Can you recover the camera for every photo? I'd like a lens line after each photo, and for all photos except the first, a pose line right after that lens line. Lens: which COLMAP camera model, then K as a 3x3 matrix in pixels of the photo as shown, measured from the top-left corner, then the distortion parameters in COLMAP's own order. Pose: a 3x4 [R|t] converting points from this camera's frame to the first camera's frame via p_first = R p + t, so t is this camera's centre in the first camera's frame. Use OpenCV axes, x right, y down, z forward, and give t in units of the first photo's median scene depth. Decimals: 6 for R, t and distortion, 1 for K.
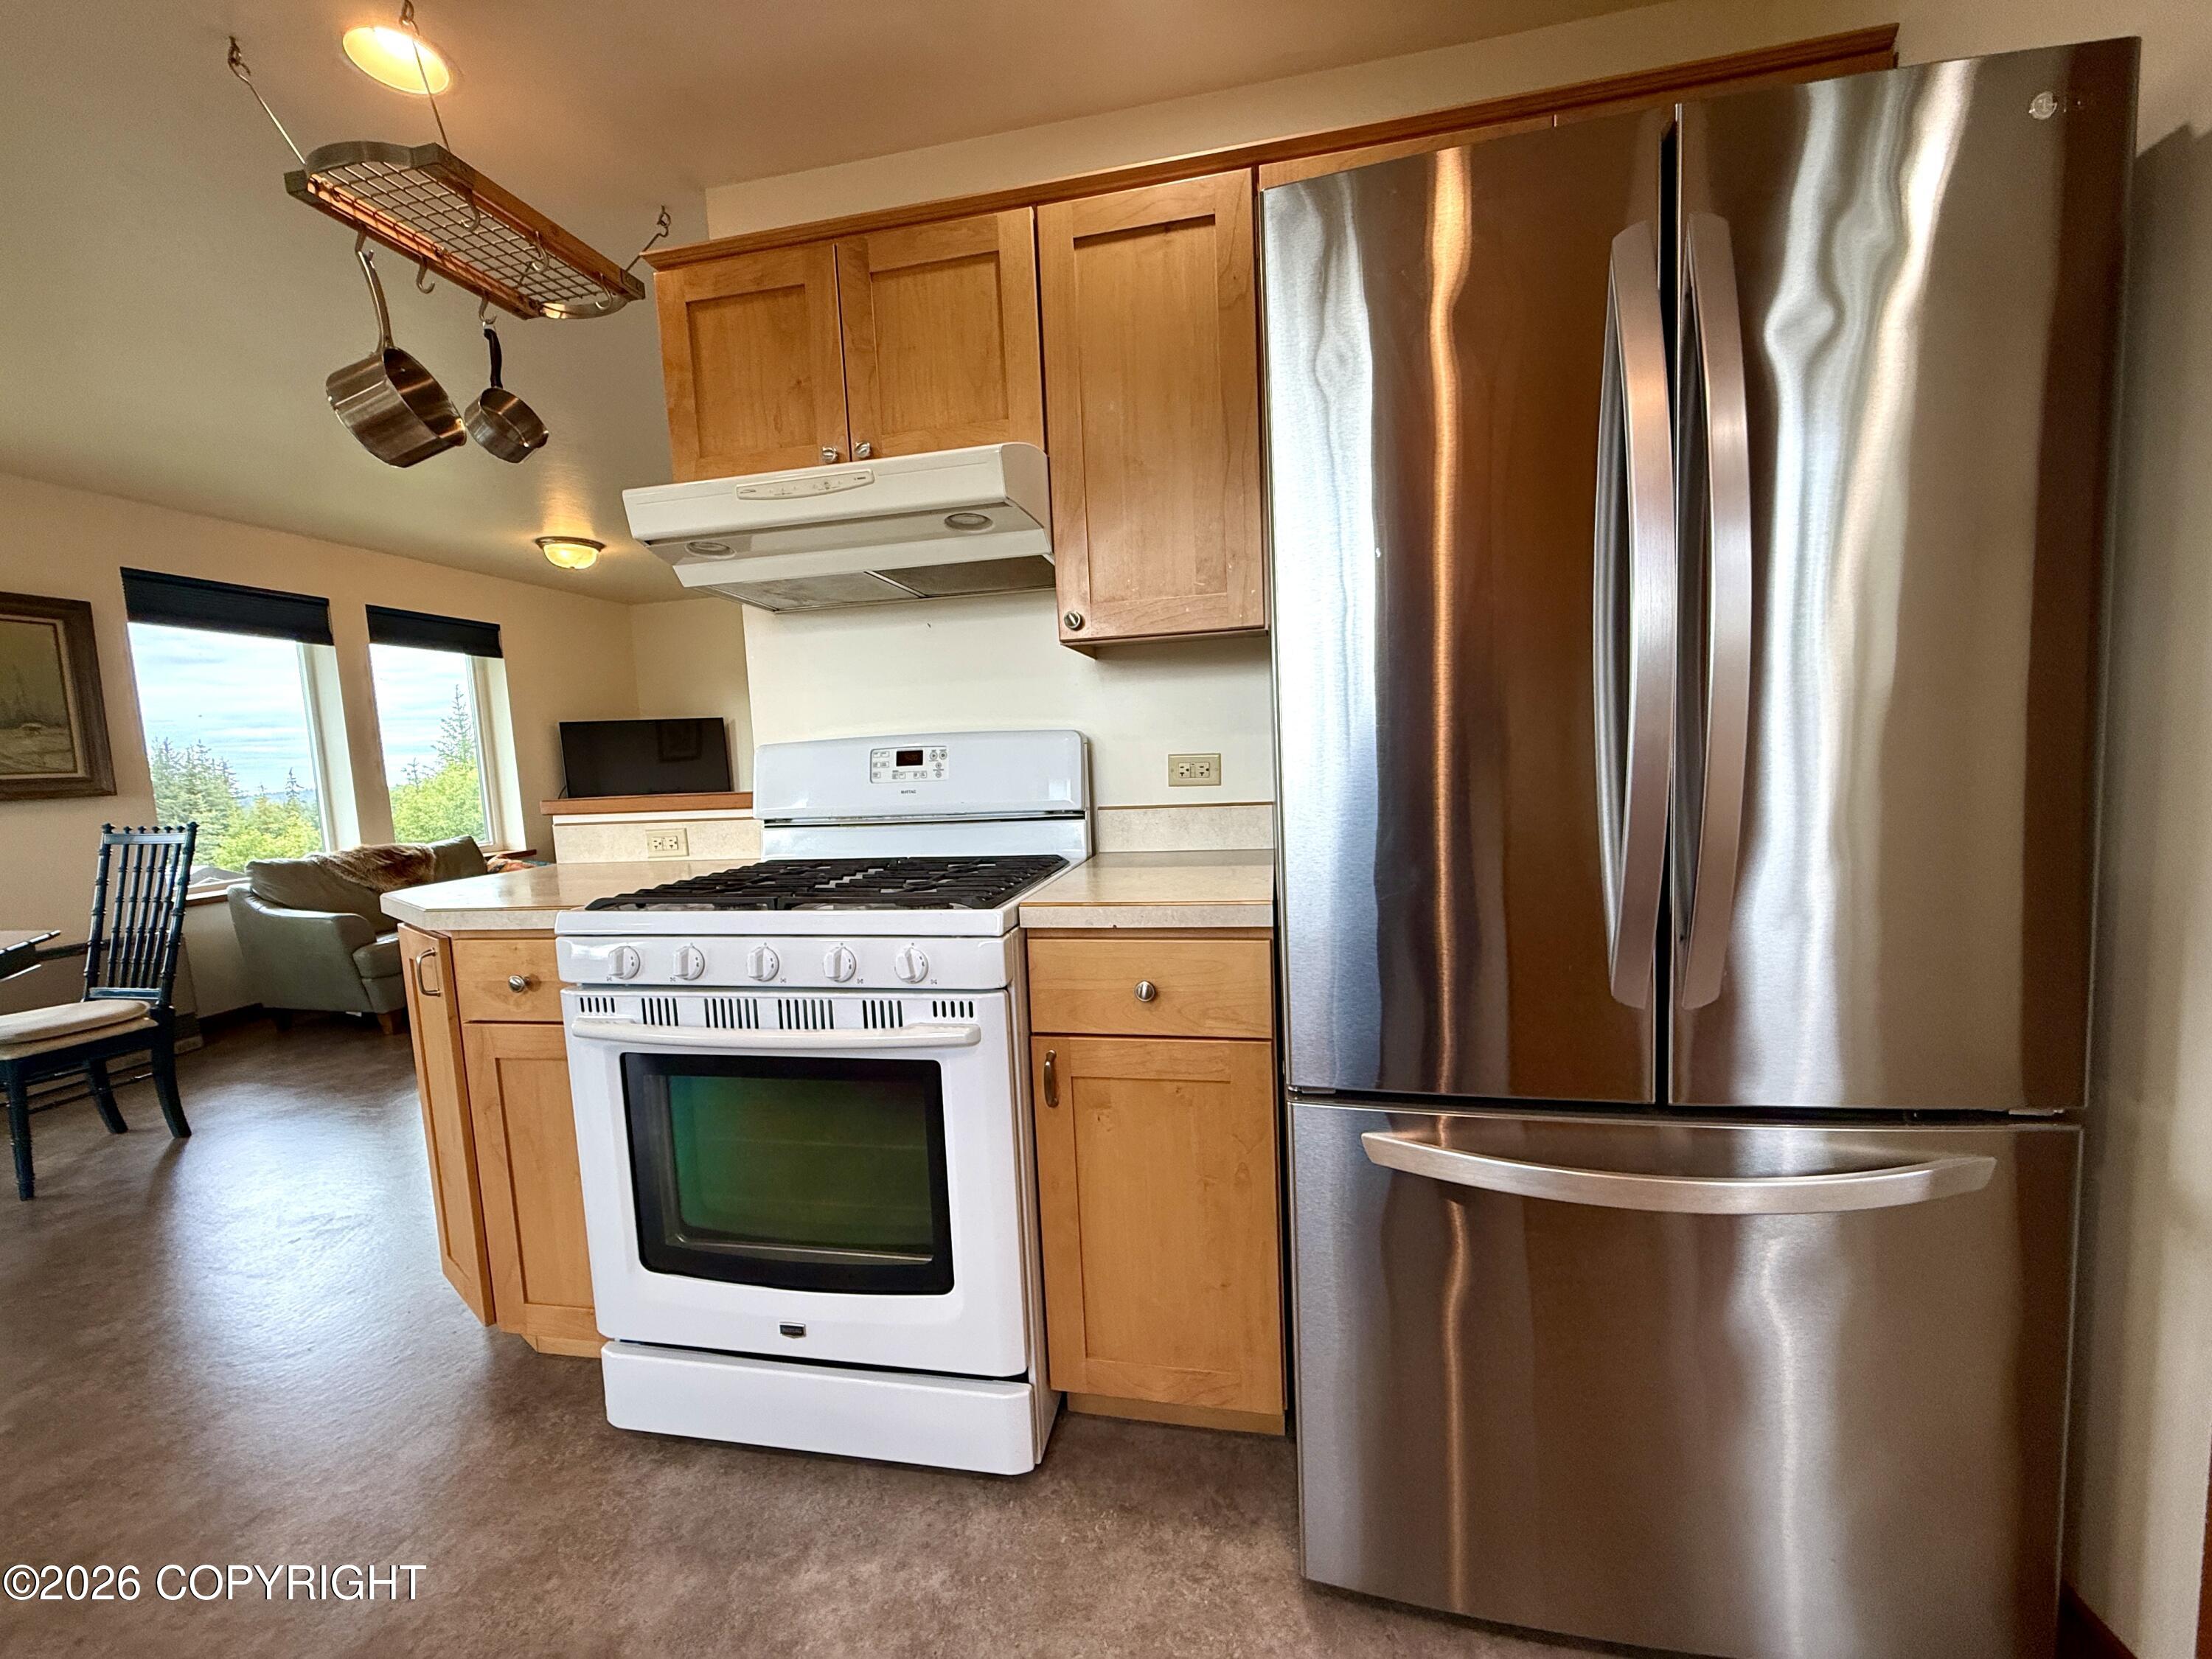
lens RADIAL K [[891.2, 0, 1106.0], [0, 891.2, 829.5], [0, 0, 1]] dist [0.002274, 0.000186]
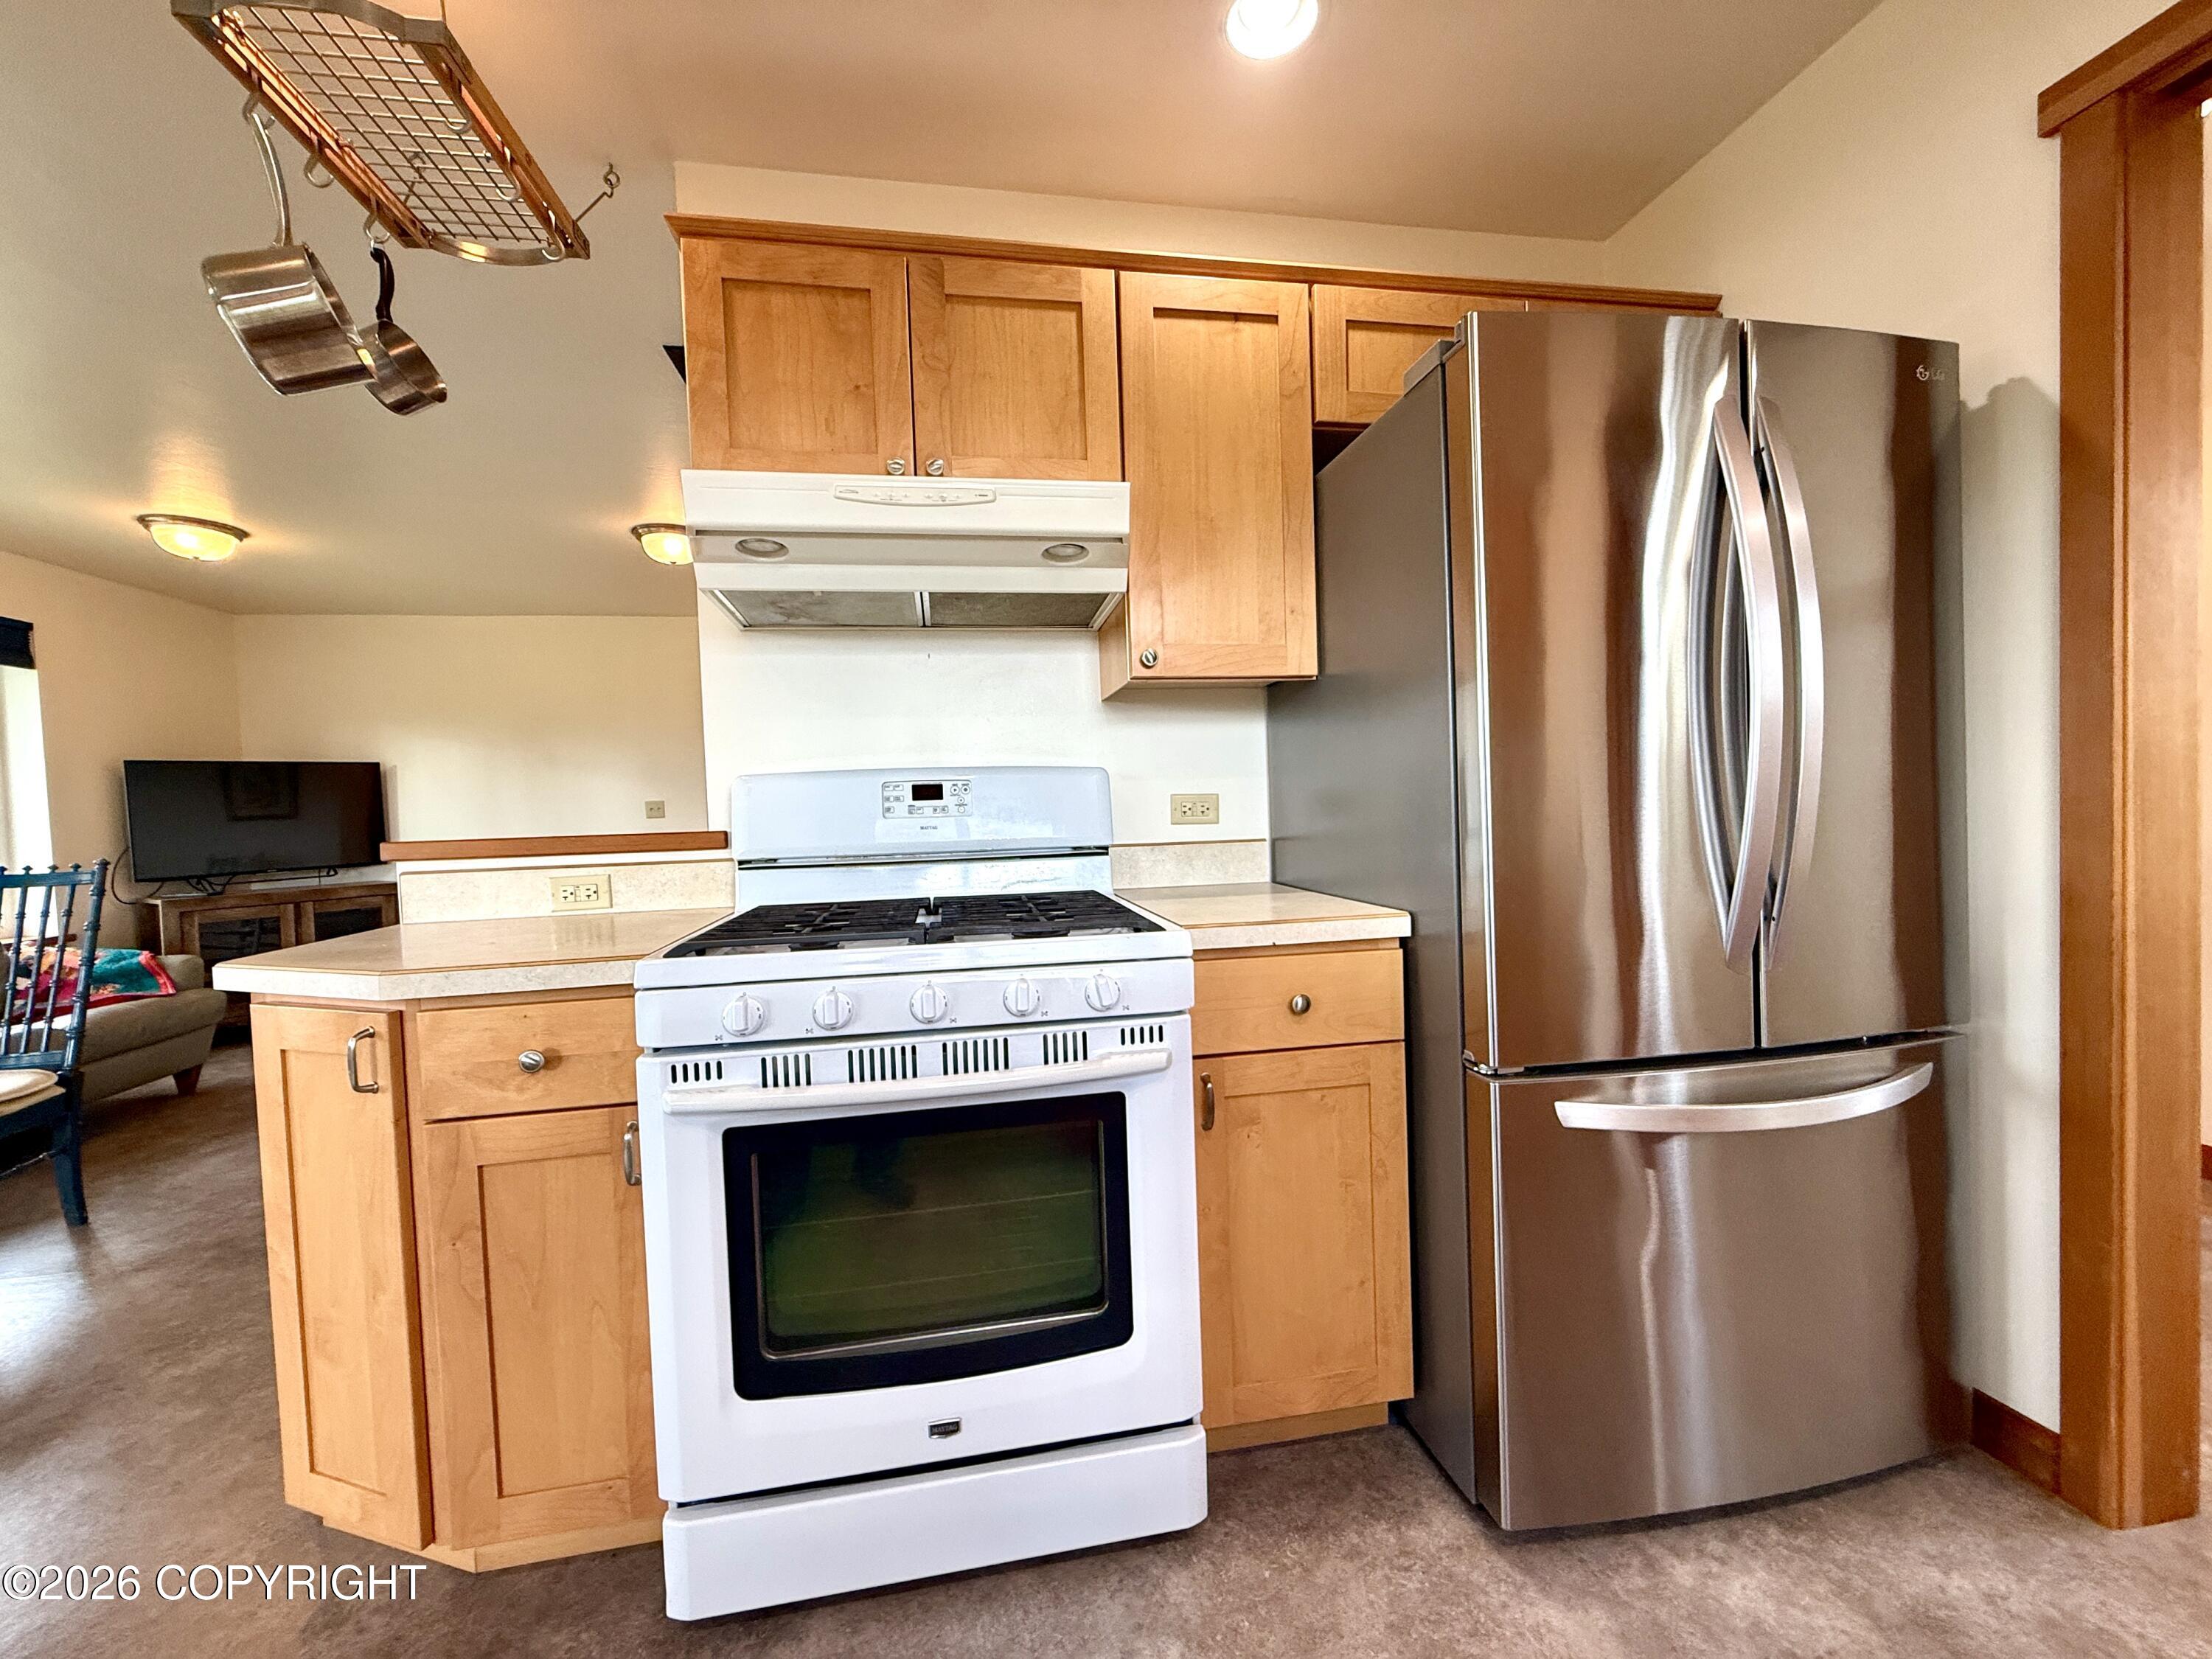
lens RADIAL K [[890.4, 0, 1094.4], [0, 890.4, 829.7], [0, 0, 1]] dist [0.001696, 0.000129]
pose [[0.929025, 0.005390, 0.369977, -0.499163], [0.024161, 0.996876, -0.075190, 0.042285], [-0.369227, 0.078792, 0.925993, 0.084504]]
